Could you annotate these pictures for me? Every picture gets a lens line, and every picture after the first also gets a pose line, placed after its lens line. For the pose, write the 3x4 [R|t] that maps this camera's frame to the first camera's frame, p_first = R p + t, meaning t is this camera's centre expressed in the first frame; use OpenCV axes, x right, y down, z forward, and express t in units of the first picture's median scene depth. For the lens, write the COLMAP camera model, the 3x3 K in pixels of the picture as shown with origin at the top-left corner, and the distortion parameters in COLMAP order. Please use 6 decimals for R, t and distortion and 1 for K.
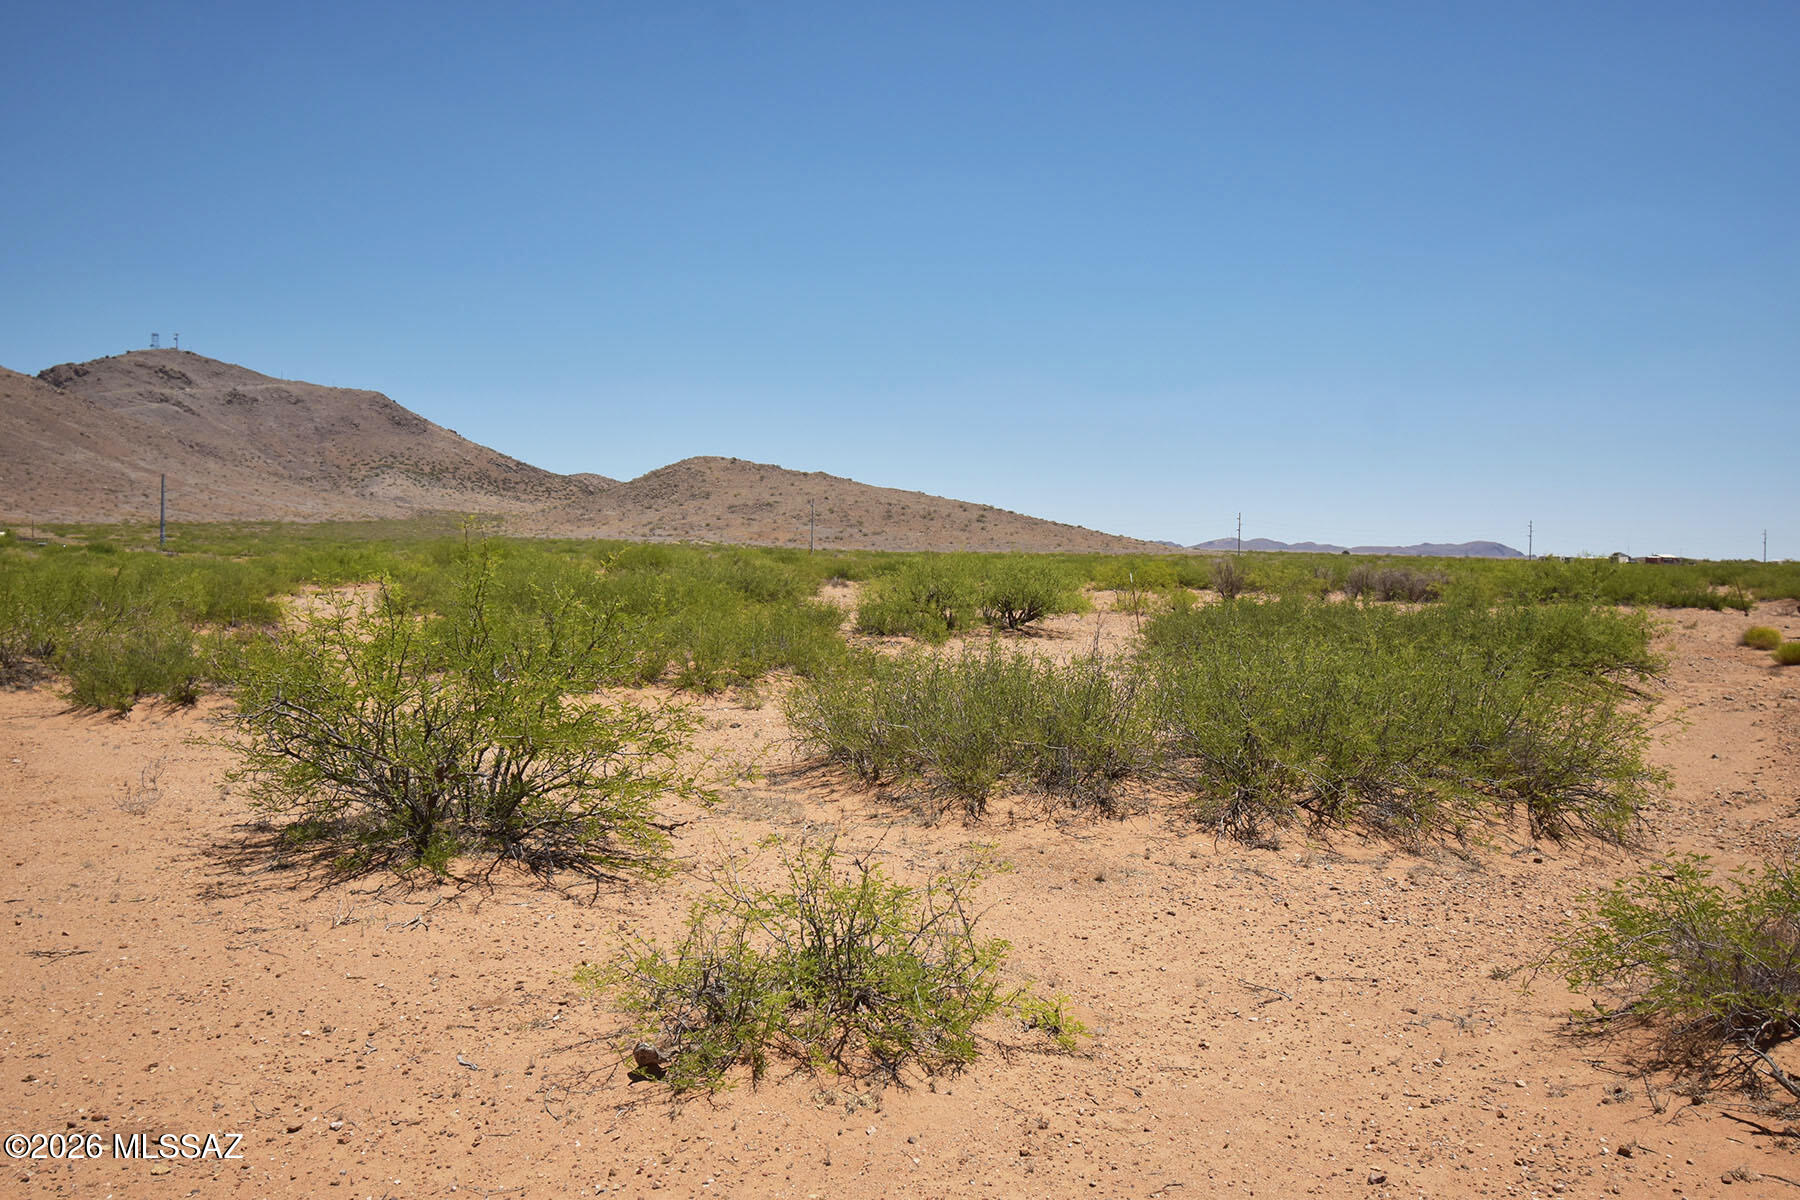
lens RADIAL K [[1575.7, 0, 908.3], [0, 1575.7, 598.9], [0, 0, 1]] dist [0.001414, -0.006717]
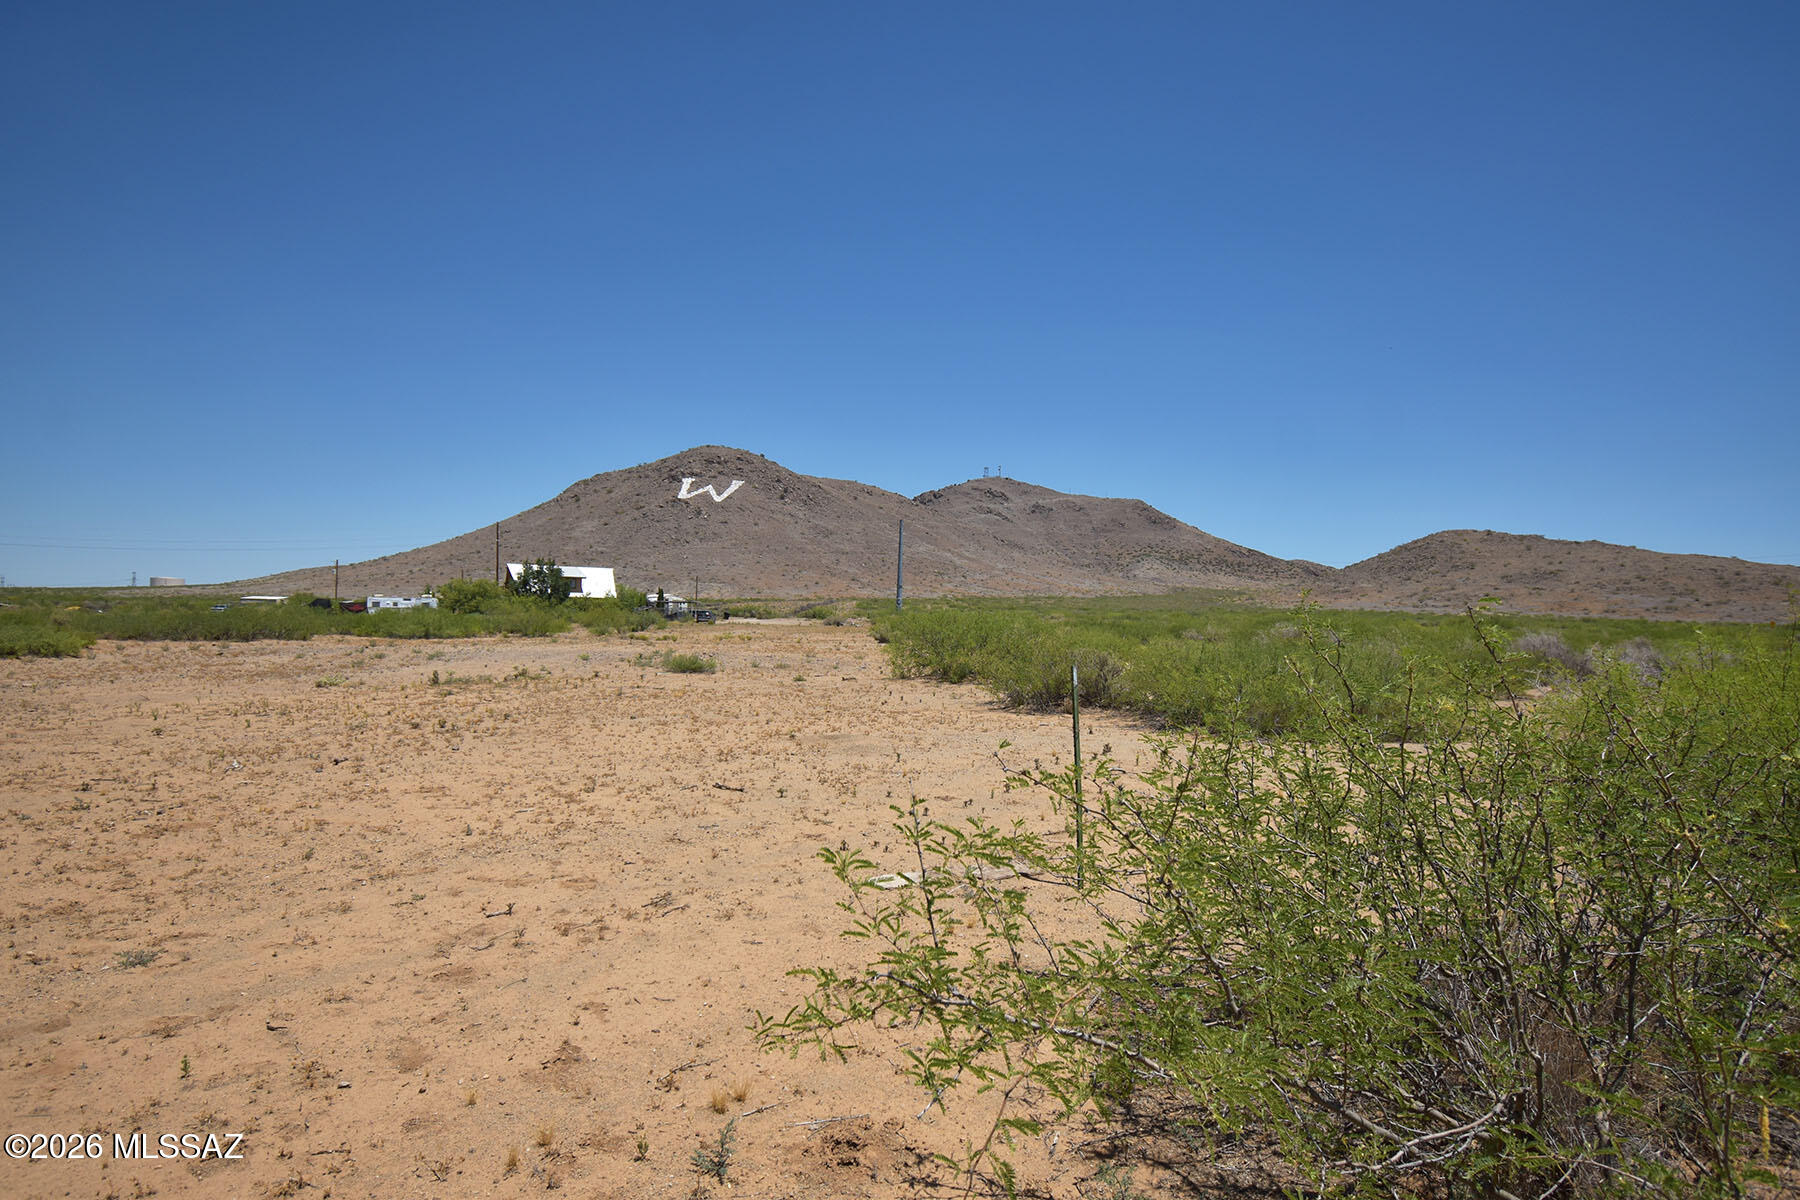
lens RADIAL K [[1079.5, 0, 904.5], [0, 1079.5, 604.5], [0, 0, 1]] dist [0.000160, 0.000260]
pose [[0.861784, -0.004091, -0.507258, -0.059679], [-0.019130, 0.998994, -0.040558, -0.005092], [0.506914, 0.044656, 0.860839, 0.160356]]
